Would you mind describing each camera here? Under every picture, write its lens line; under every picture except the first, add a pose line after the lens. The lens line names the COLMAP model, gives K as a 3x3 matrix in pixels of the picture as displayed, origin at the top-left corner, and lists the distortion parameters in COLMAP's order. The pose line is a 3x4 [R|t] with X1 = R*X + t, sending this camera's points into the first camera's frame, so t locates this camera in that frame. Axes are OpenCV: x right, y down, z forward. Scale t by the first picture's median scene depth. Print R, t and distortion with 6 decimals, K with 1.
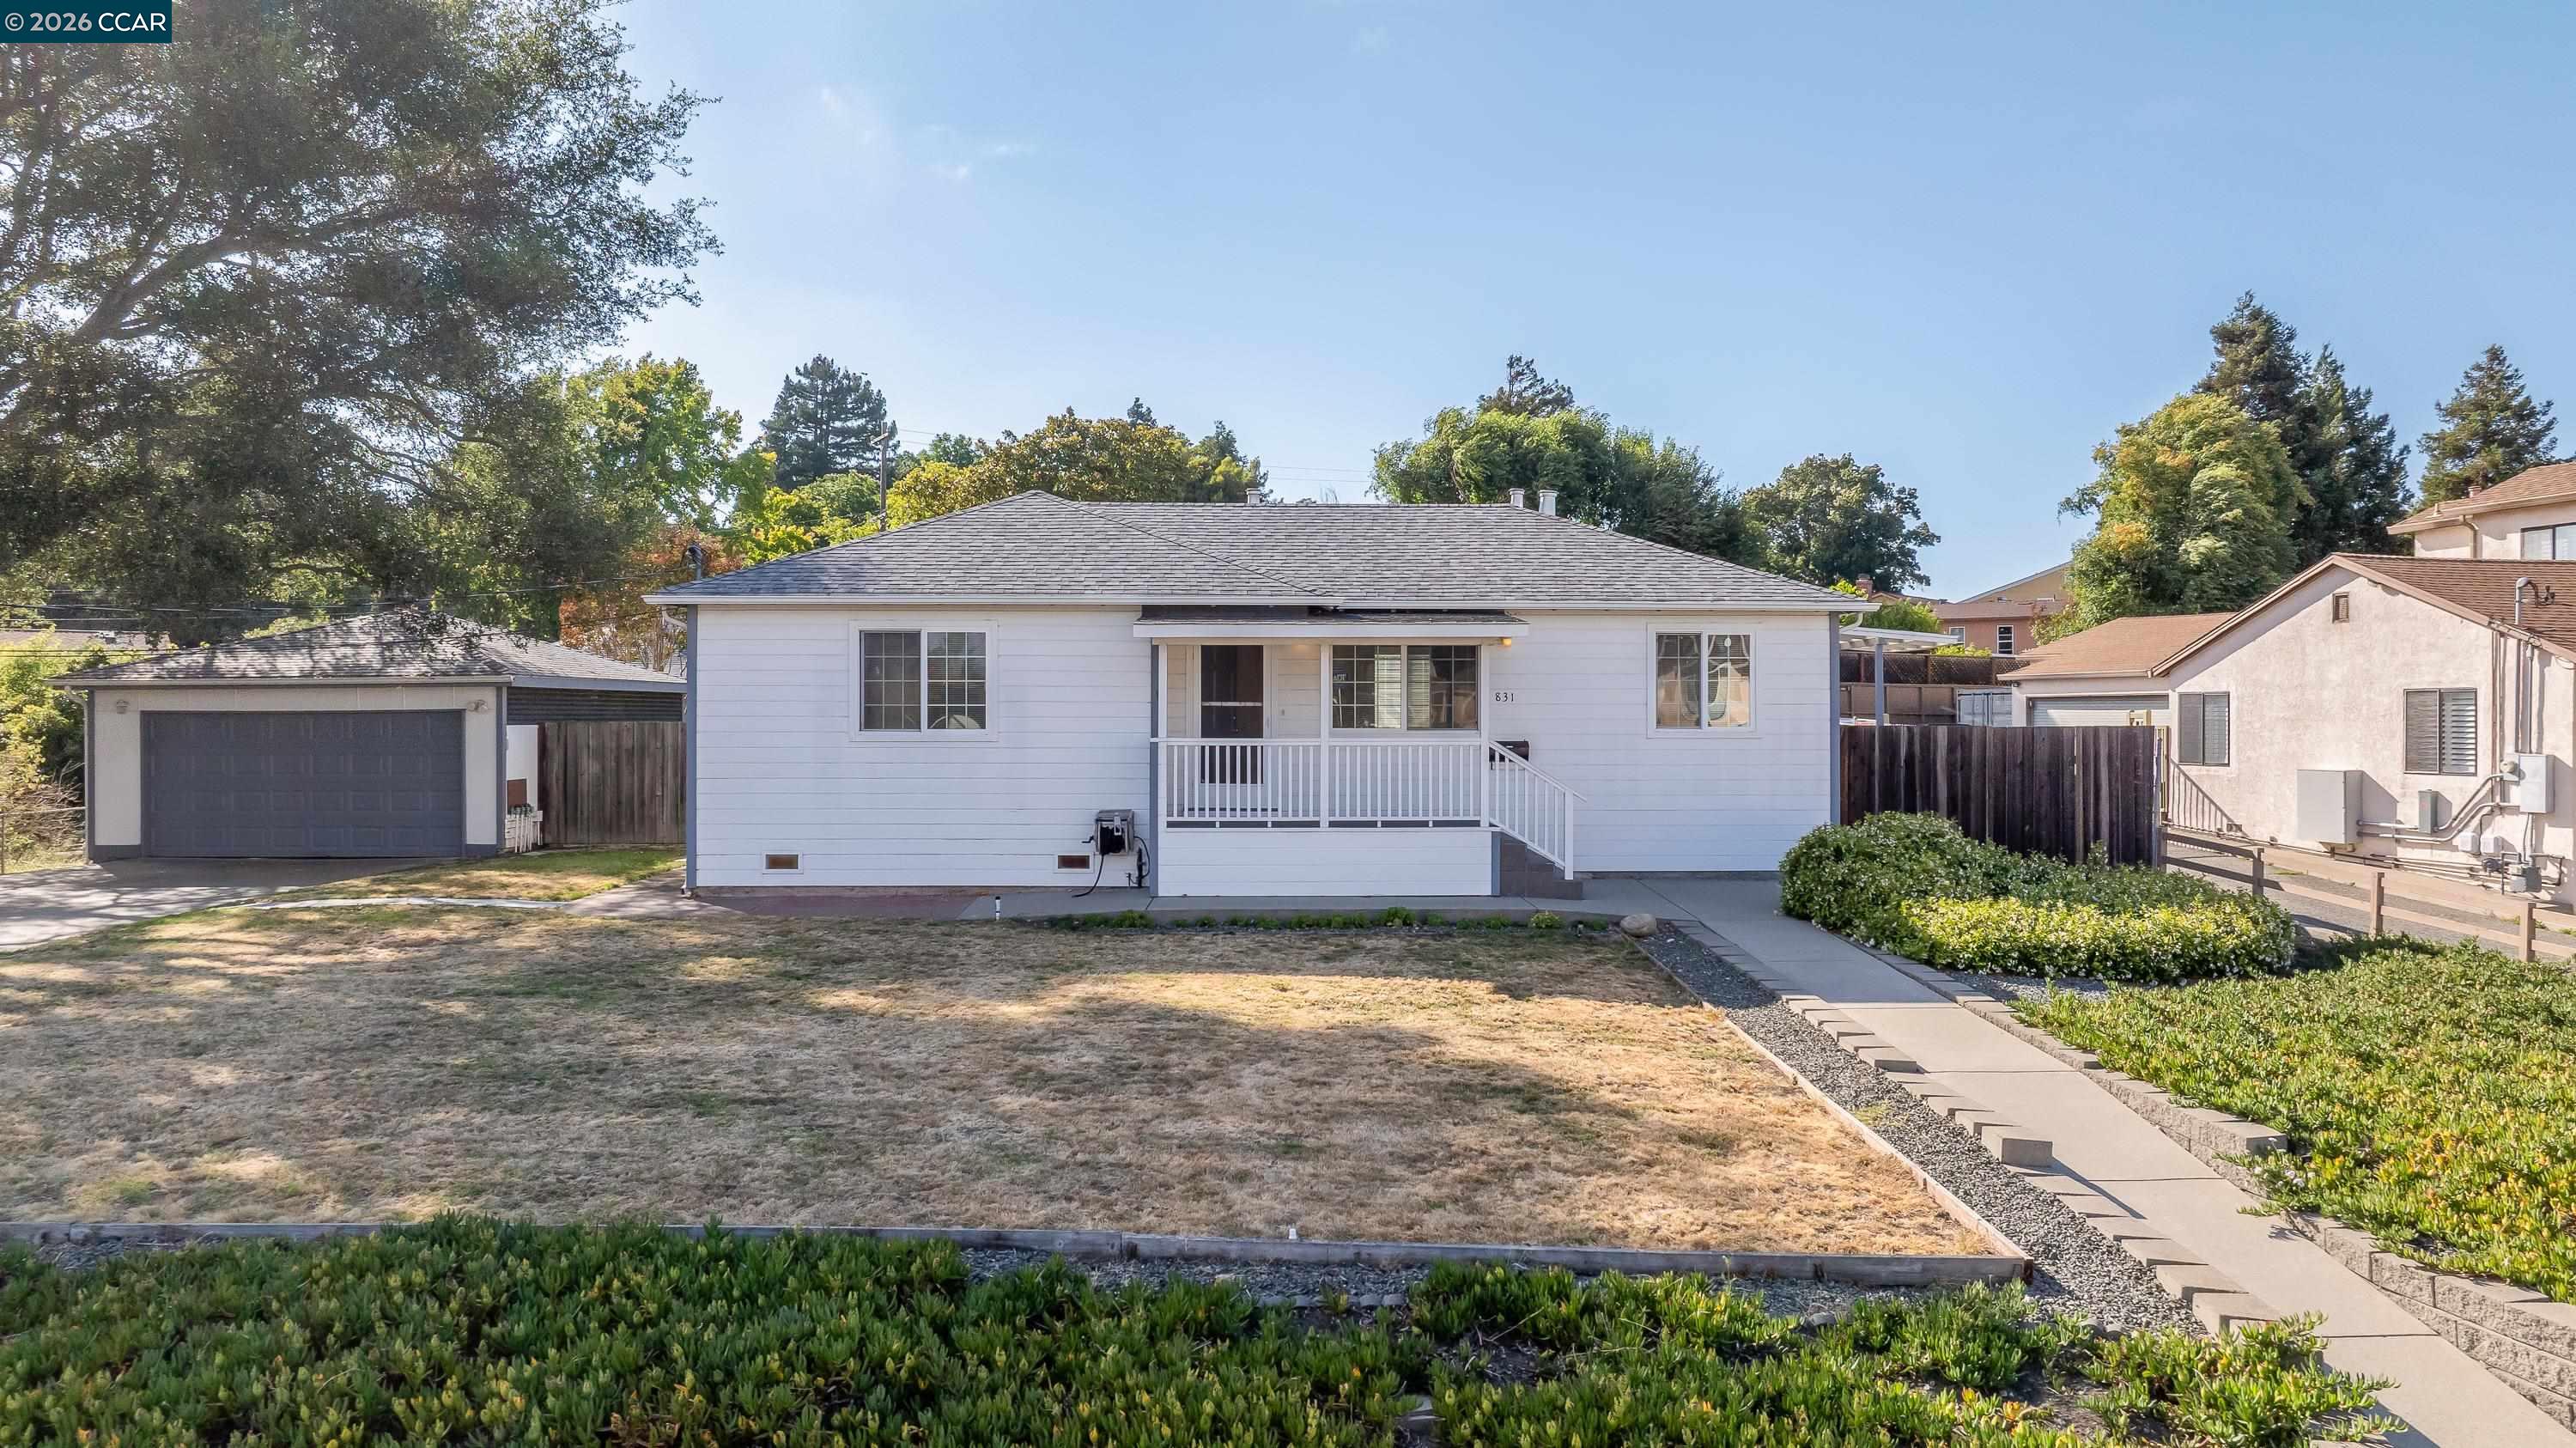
lens RADIAL K [[1819.2, 0, 1288.0], [0, 1819.2, 724.0], [0, 0, 1]] dist [-0.025342, 0.004671]
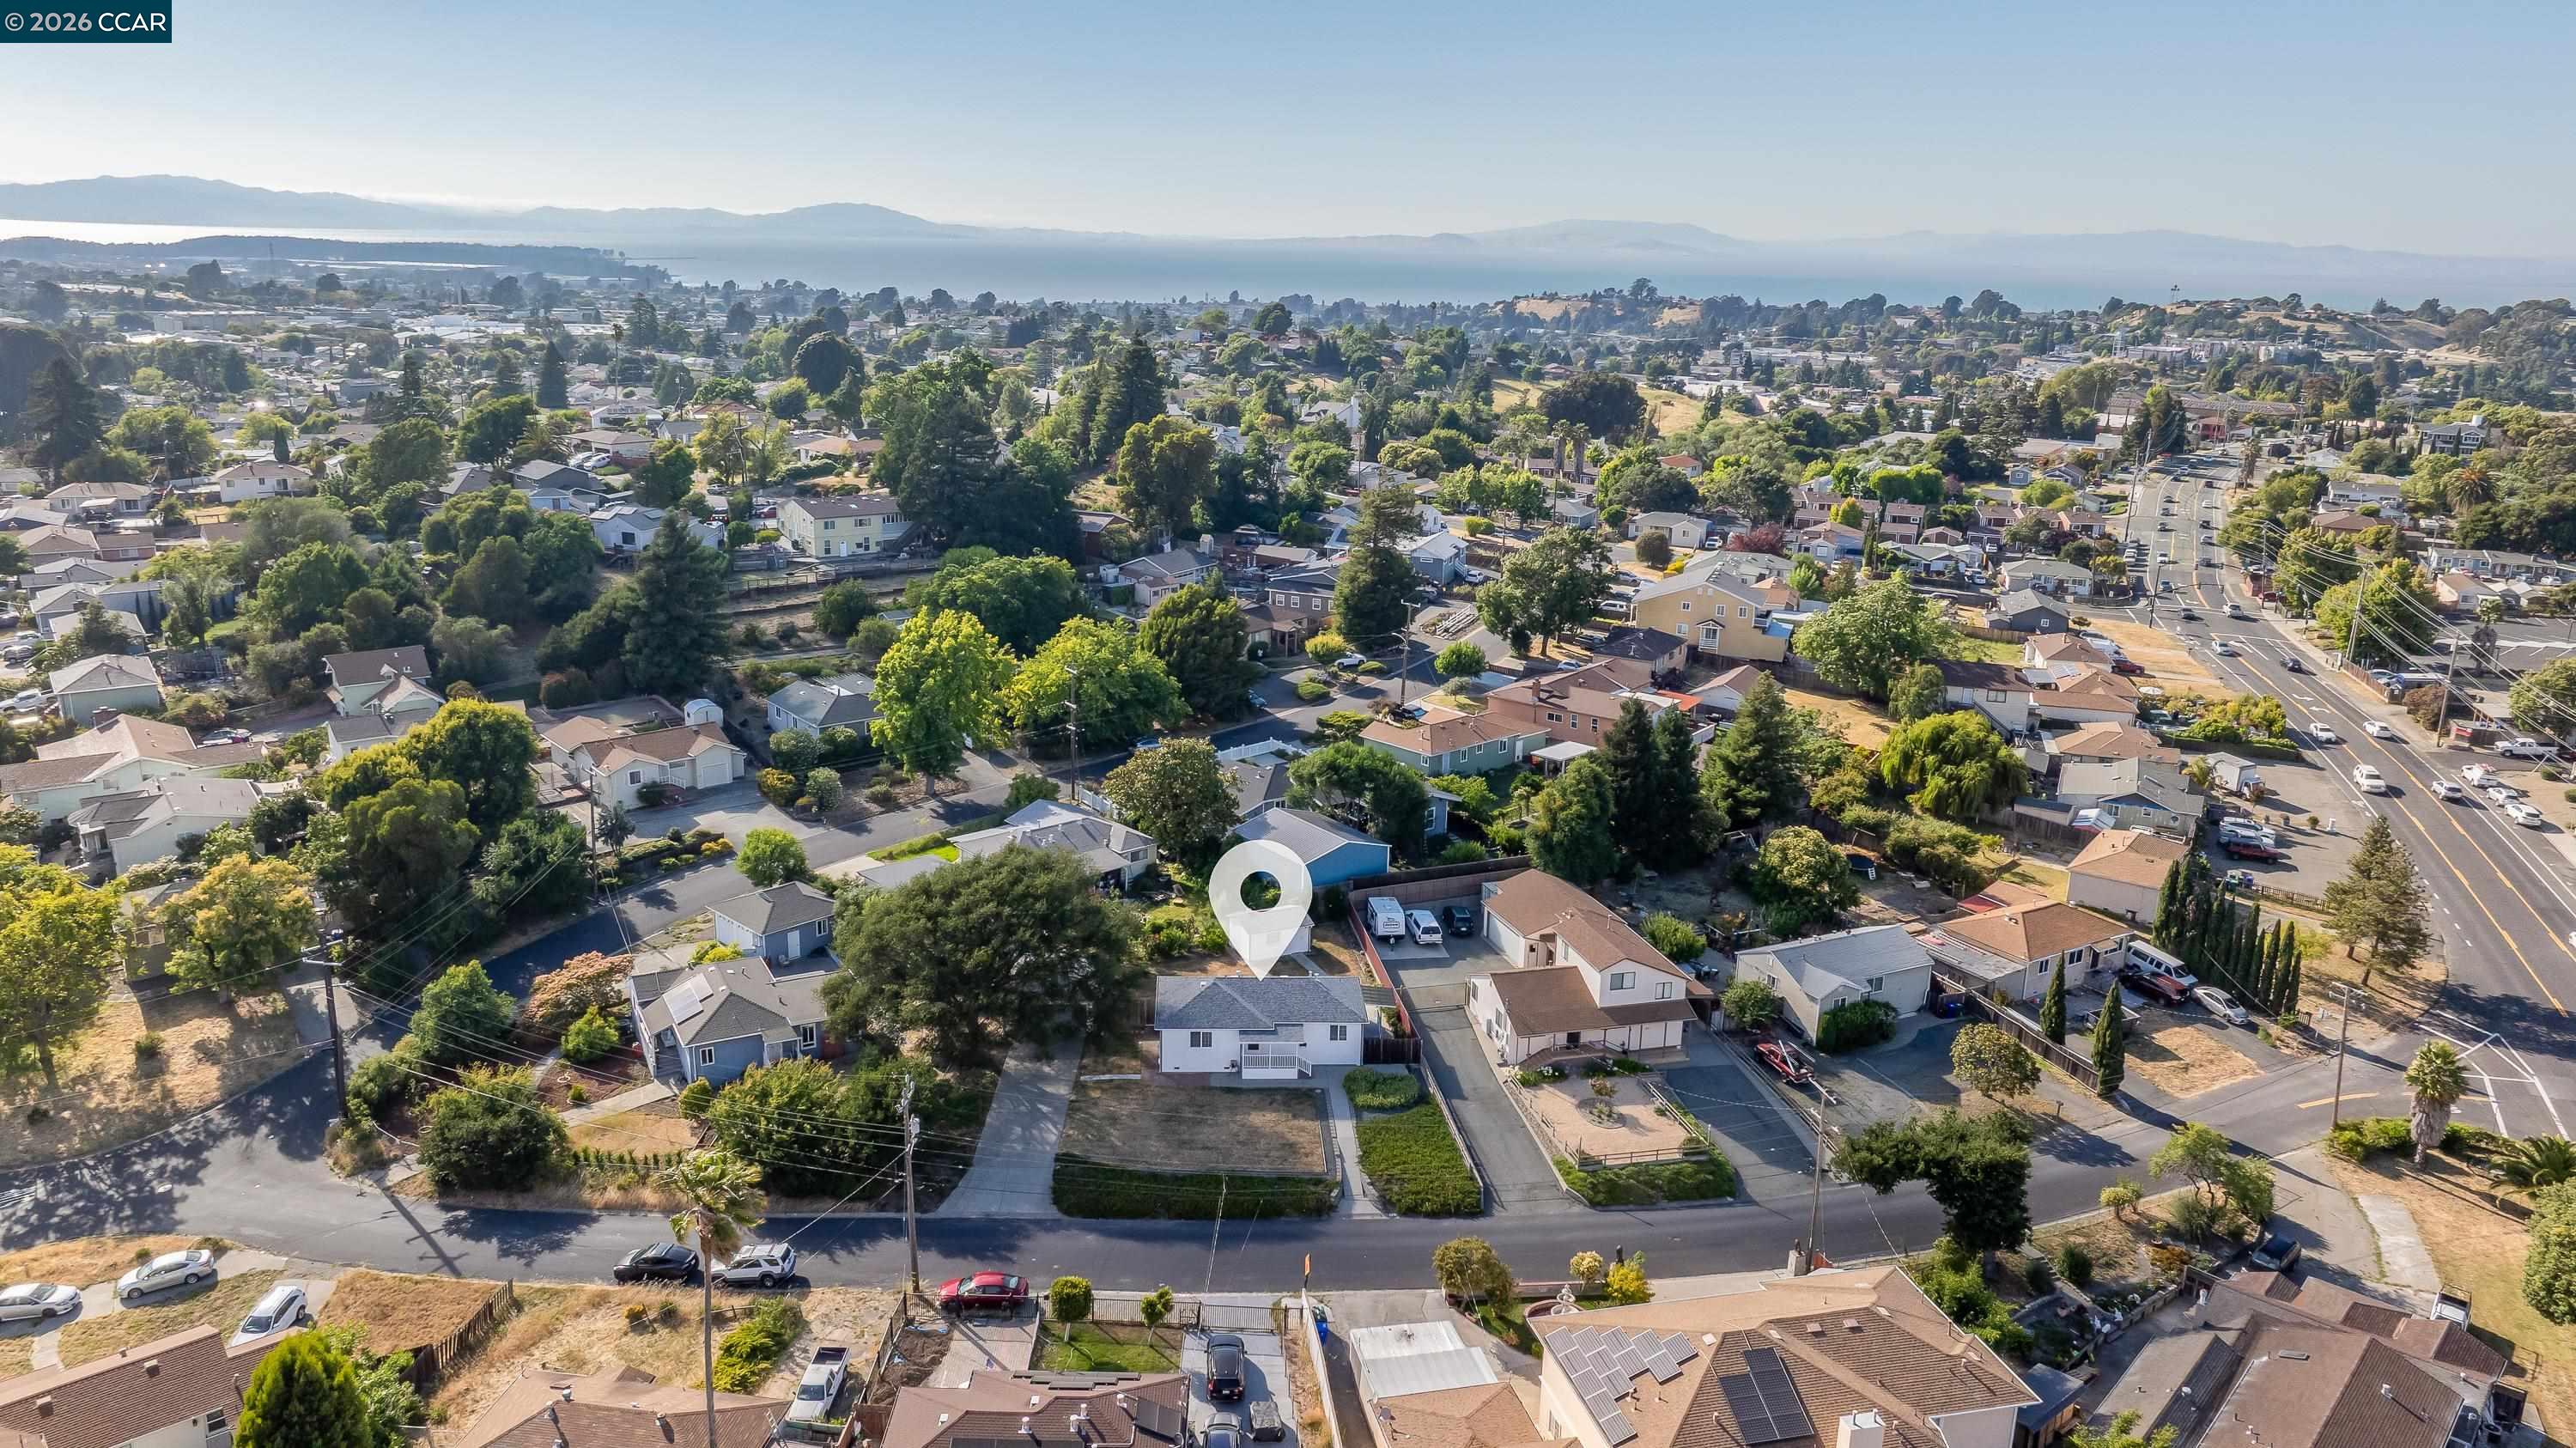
lens RADIAL K [[1819.3, 0, 1288.0], [0, 1819.3, 724.0], [0, 0, 1]] dist [-0.009511, -0.000562]
pose [[0.999329, 0.010213, 0.035162, -0.133309], [-0.019066, 0.964991, 0.261590, -2.419005], [-0.031259, -0.262085, 0.964538, -4.169654]]
